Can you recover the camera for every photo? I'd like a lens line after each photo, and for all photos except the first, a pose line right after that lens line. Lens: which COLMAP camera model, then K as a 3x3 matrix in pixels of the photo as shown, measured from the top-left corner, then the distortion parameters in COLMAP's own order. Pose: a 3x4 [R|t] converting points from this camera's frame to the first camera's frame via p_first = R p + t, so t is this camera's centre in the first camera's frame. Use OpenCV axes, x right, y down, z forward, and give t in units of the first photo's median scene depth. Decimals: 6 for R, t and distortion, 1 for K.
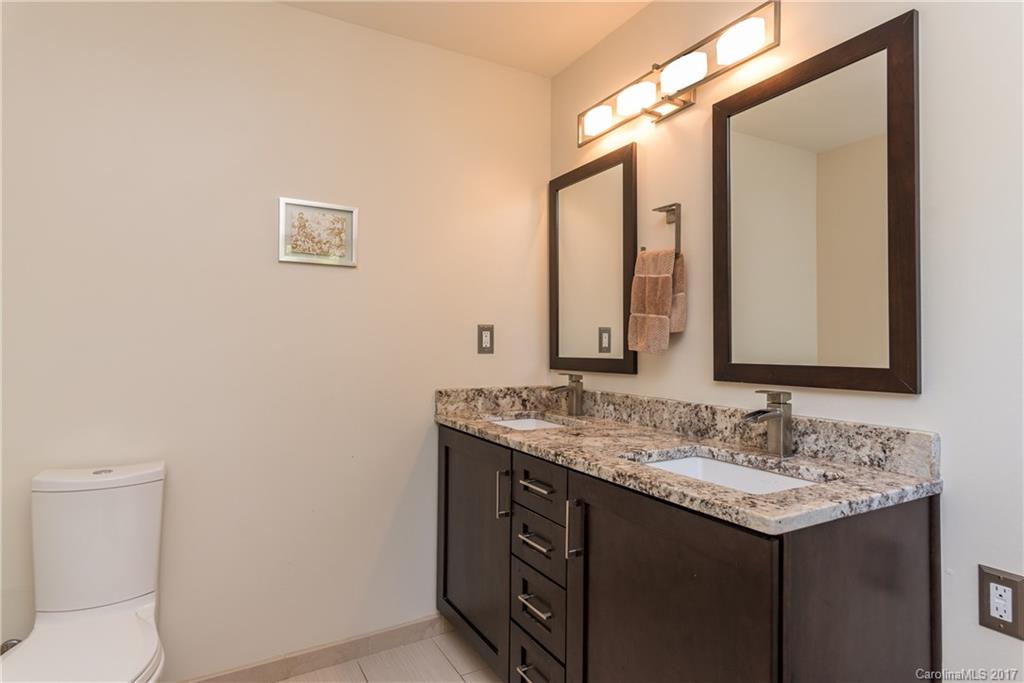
lens RADIAL K [[565.6, 0, 513.1], [0, 565.6, 341.9], [0, 0, 1]] dist [-0.000574, -0.000147]
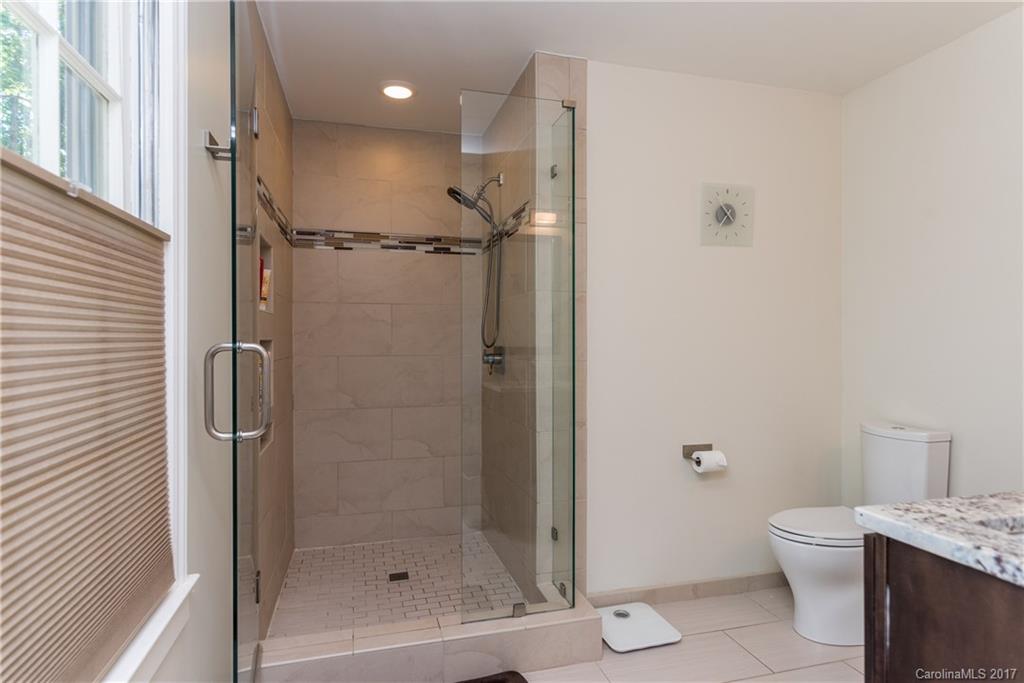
lens RADIAL K [[565.6, 0, 513.4], [0, 565.6, 339.4], [0, 0, 1]] dist [-0.000574, -0.000147]
pose [[-0.241481, 0.005109, -0.970392, 1.434863], [0.011755, 0.999928, 0.002340, -0.002385], [0.970334, -0.010842, -0.241523, 0.577561]]
